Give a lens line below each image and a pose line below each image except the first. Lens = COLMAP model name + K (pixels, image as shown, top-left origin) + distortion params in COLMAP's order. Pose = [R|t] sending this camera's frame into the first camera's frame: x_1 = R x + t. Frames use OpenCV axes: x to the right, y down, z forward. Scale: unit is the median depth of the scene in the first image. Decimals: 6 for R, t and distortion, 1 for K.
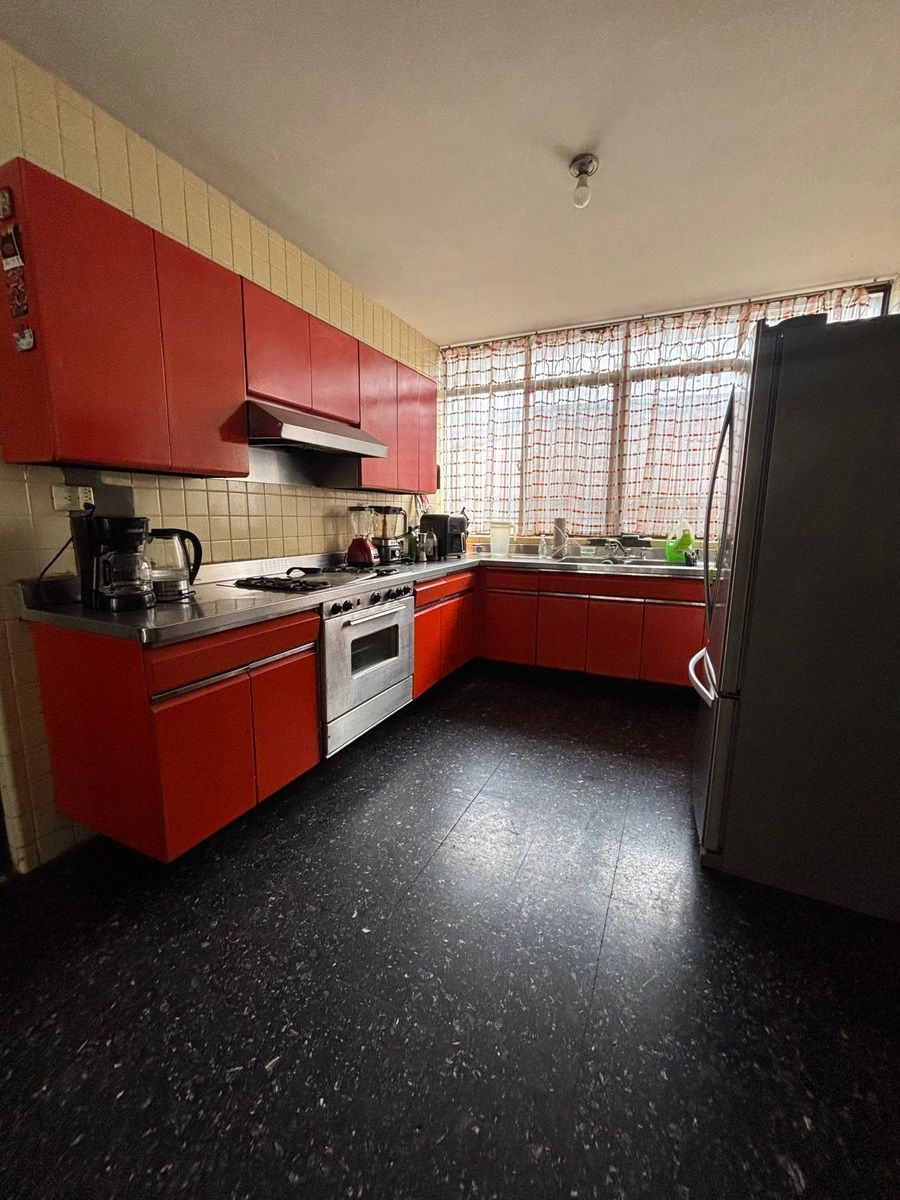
lens RADIAL K [[486.4, 0, 445.9], [0, 486.4, 604.5], [0, 0, 1]] dist [-0.000802, -0.000069]
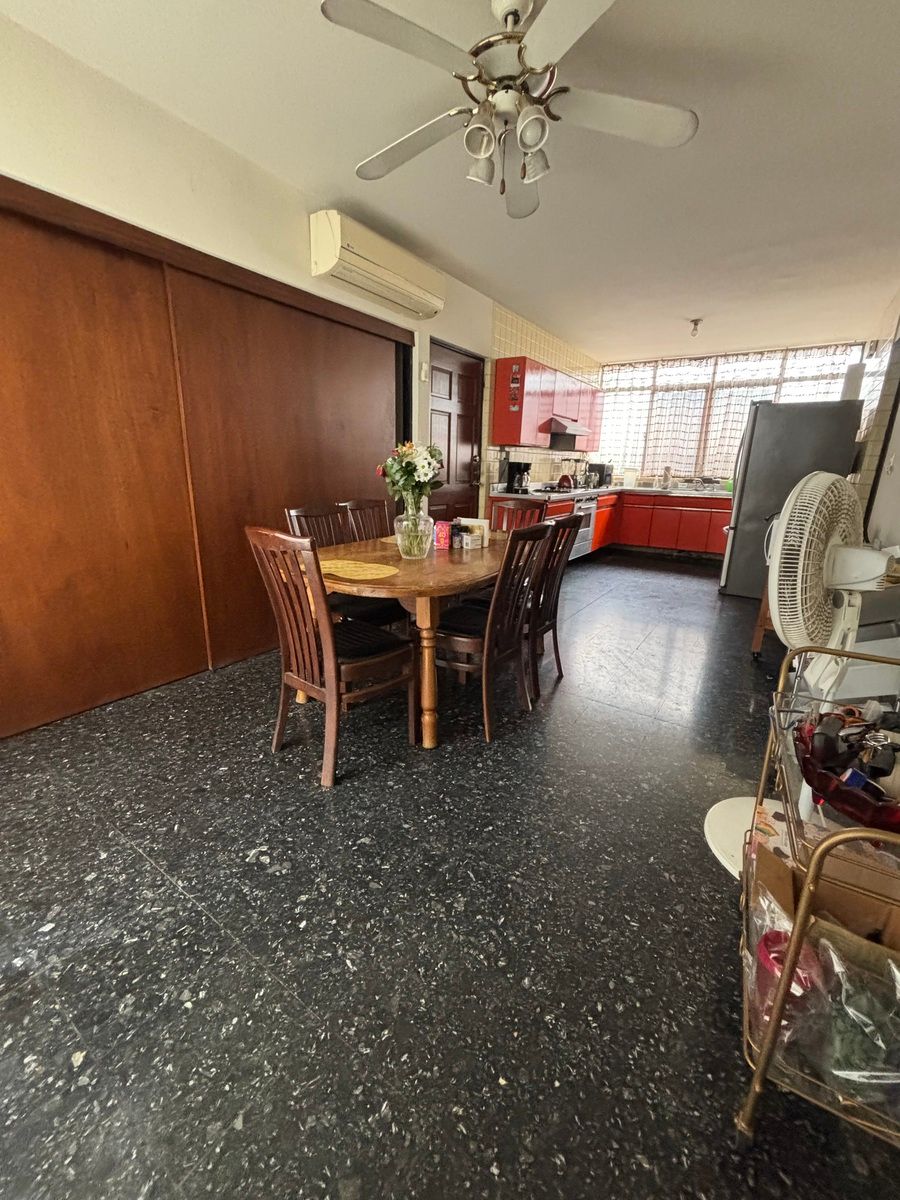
lens RADIAL K [[486.4, 0, 455.5], [0, 486.4, 591.0], [0, 0, 1]] dist [-0.000802, -0.000069]
pose [[0.990567, 0.054899, -0.125553, -0.290638], [-0.045250, 0.995891, 0.078450, 0.174249], [0.129344, -0.072028, 0.988980, -0.908728]]
